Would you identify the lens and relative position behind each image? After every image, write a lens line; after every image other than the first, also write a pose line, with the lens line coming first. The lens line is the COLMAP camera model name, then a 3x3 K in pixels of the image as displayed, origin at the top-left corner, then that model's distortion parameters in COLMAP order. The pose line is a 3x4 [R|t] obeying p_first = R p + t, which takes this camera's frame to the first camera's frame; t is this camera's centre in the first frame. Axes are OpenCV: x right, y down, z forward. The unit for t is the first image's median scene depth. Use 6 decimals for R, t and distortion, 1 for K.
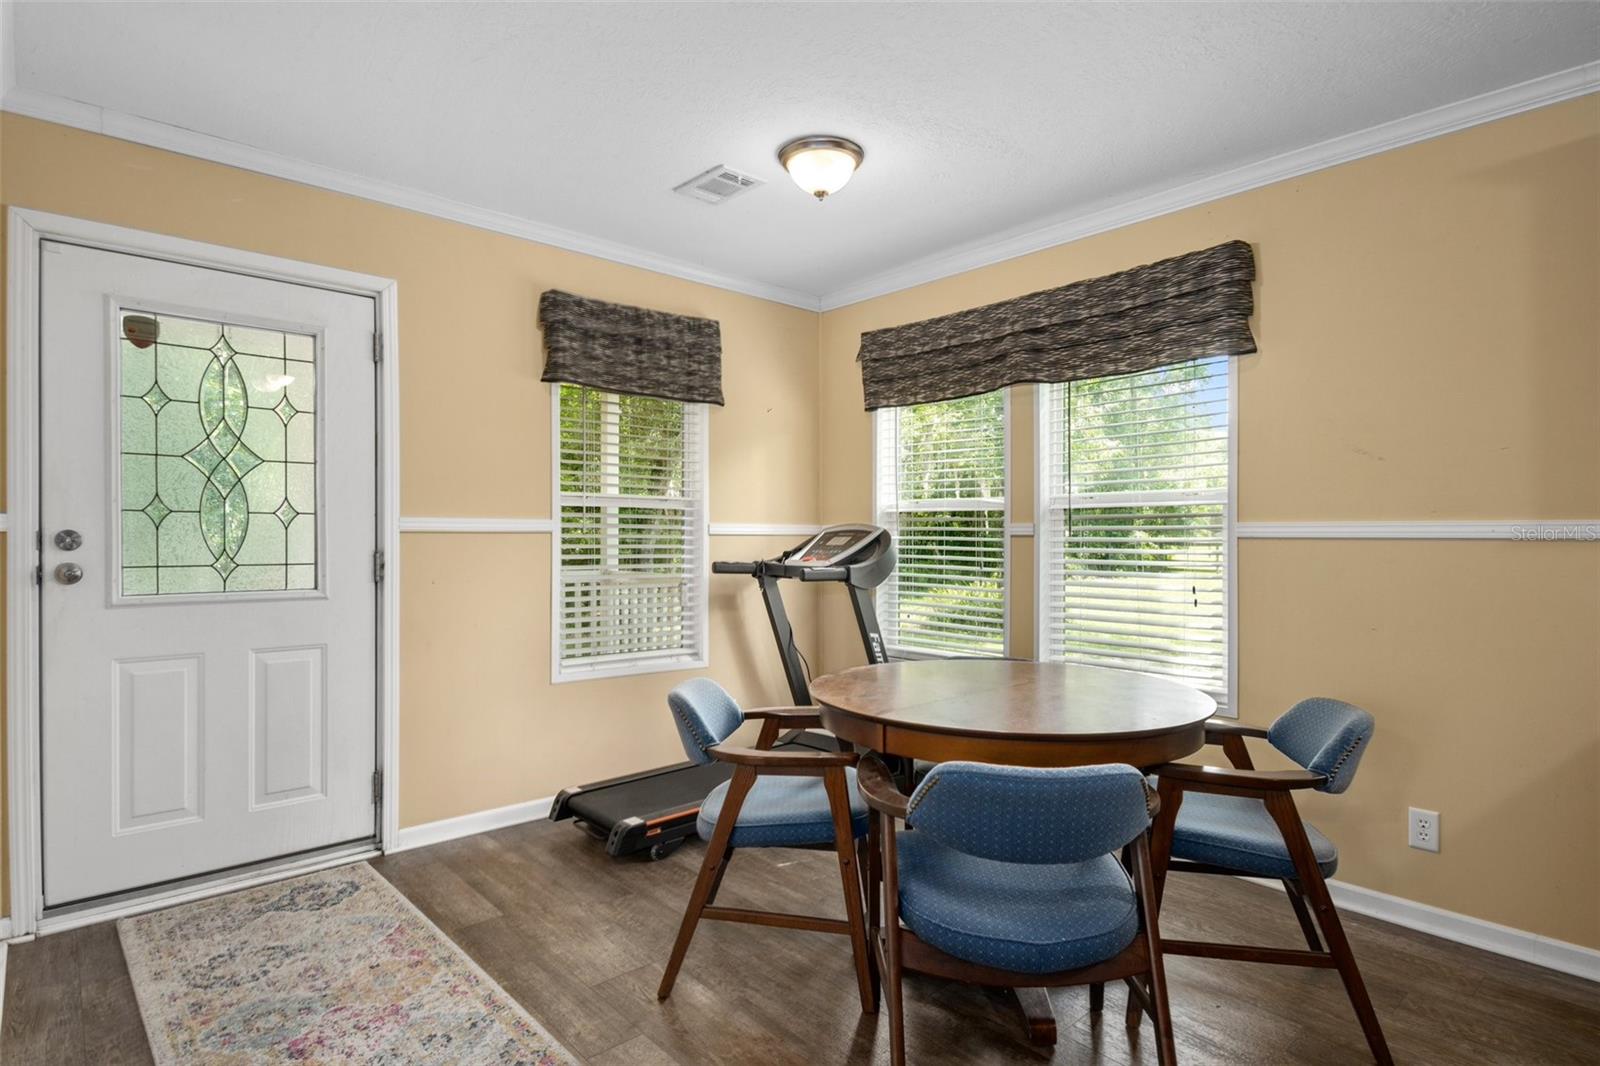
lens RADIAL K [[831.9, 0, 799.6], [0, 831.9, 544.9], [0, 0, 1]] dist [0.000471, -0.001001]
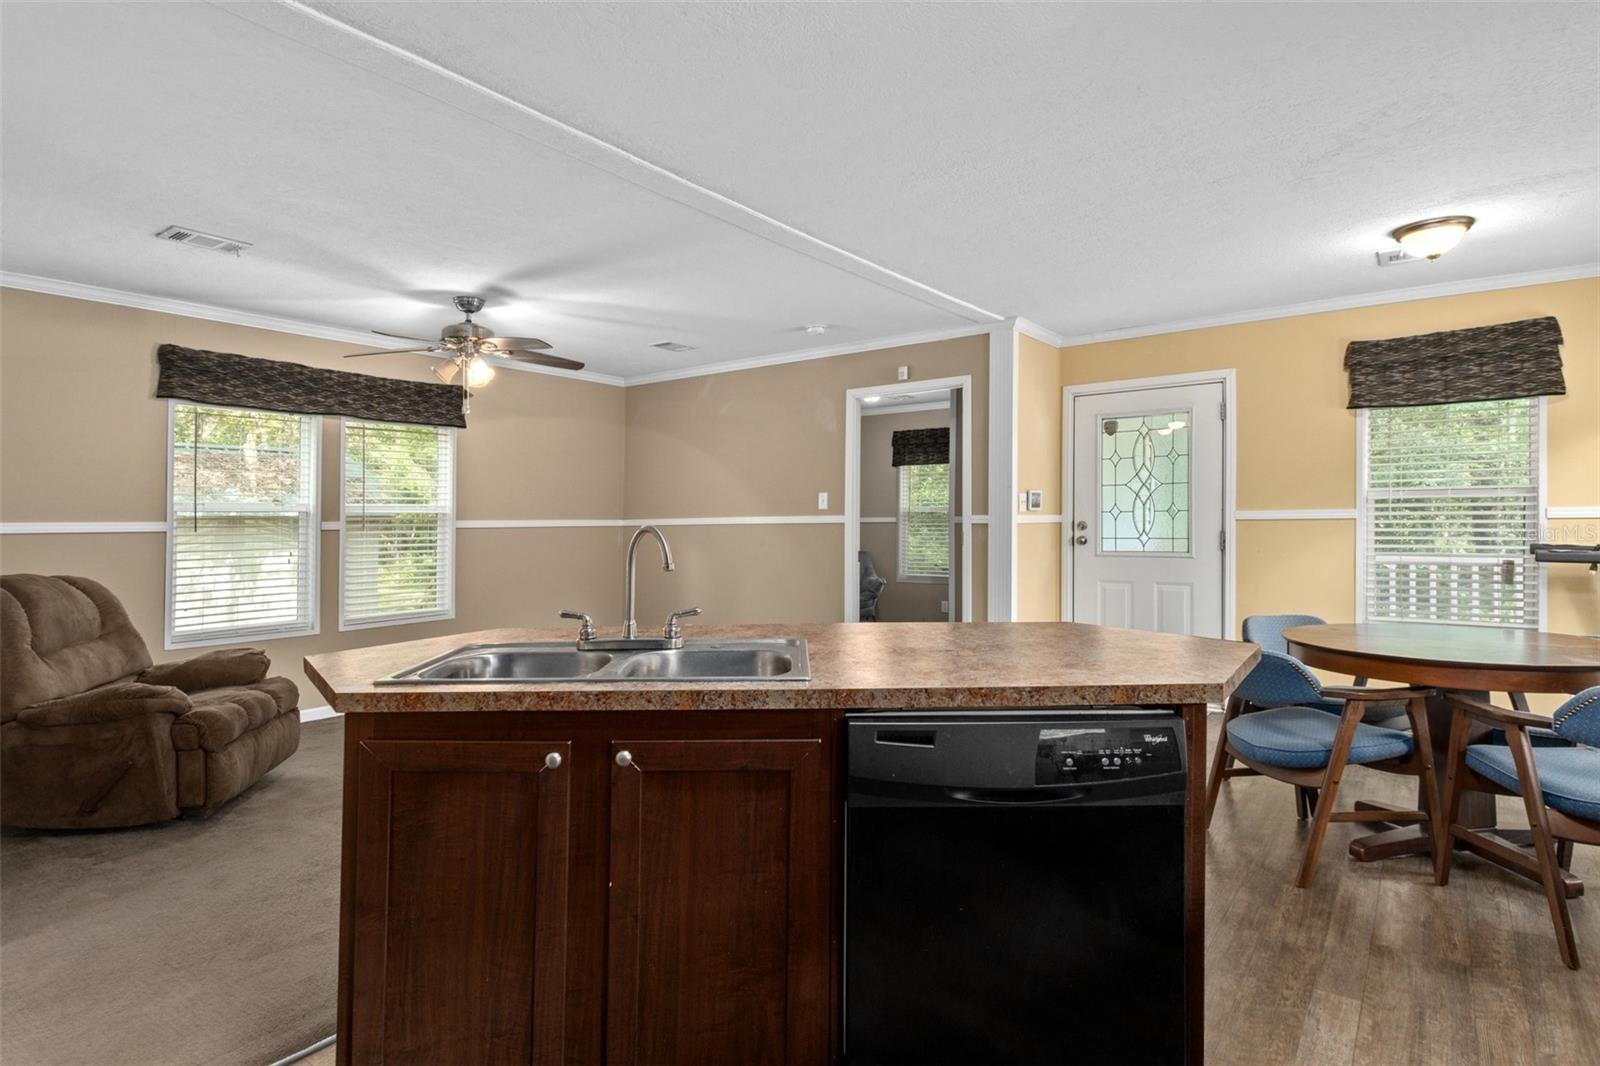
lens RADIAL K [[854.3, 0, 800.0], [0, 854.3, 533.0], [0, 0, 1]] dist [0.000821, -0.000278]
pose [[0.207769, 0.012741, -0.978095, 1.000323], [0.001253, 0.999911, 0.013291, -0.014122], [0.978177, -0.003987, 0.207735, -0.199868]]
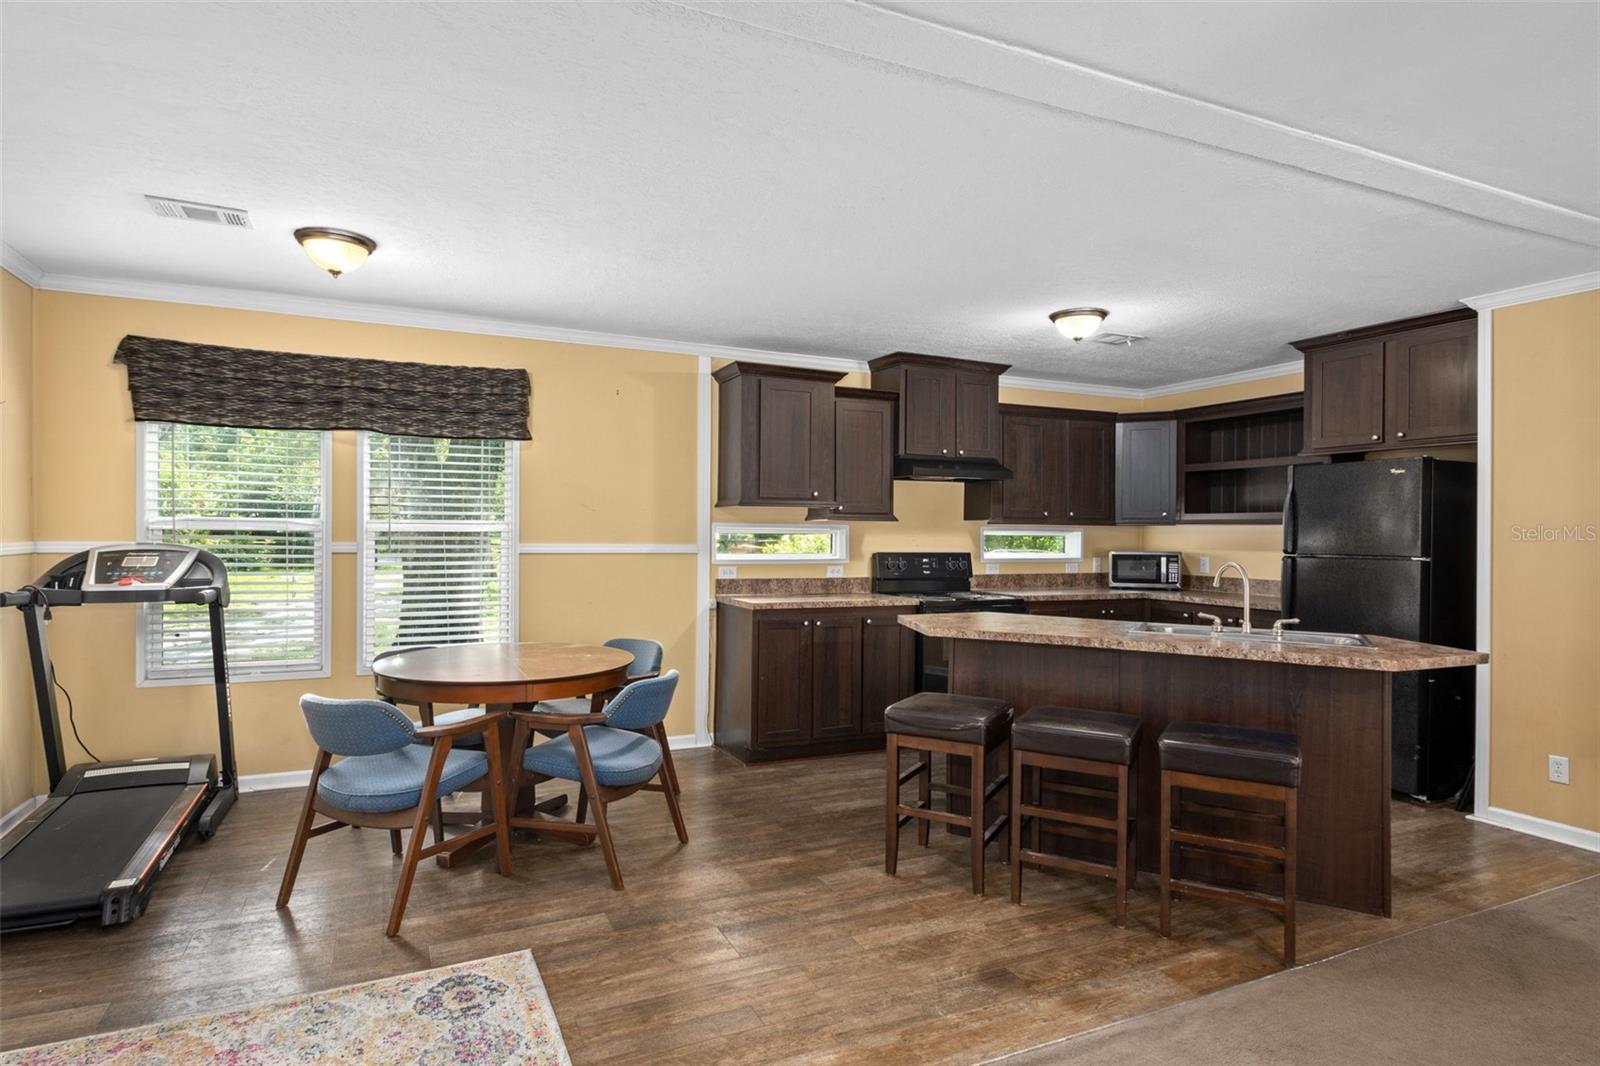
lens RADIAL K [[854.3, 0, 800.0], [0, 854.3, 533.0], [0, 0, 1]] dist [0.000821, -0.000278]
pose [[0.277239, -0.003147, 0.960796, -0.860867], [0.002122, 0.999994, 0.002663, -0.049407], [-0.960799, 0.001301, 0.277244, 0.030529]]
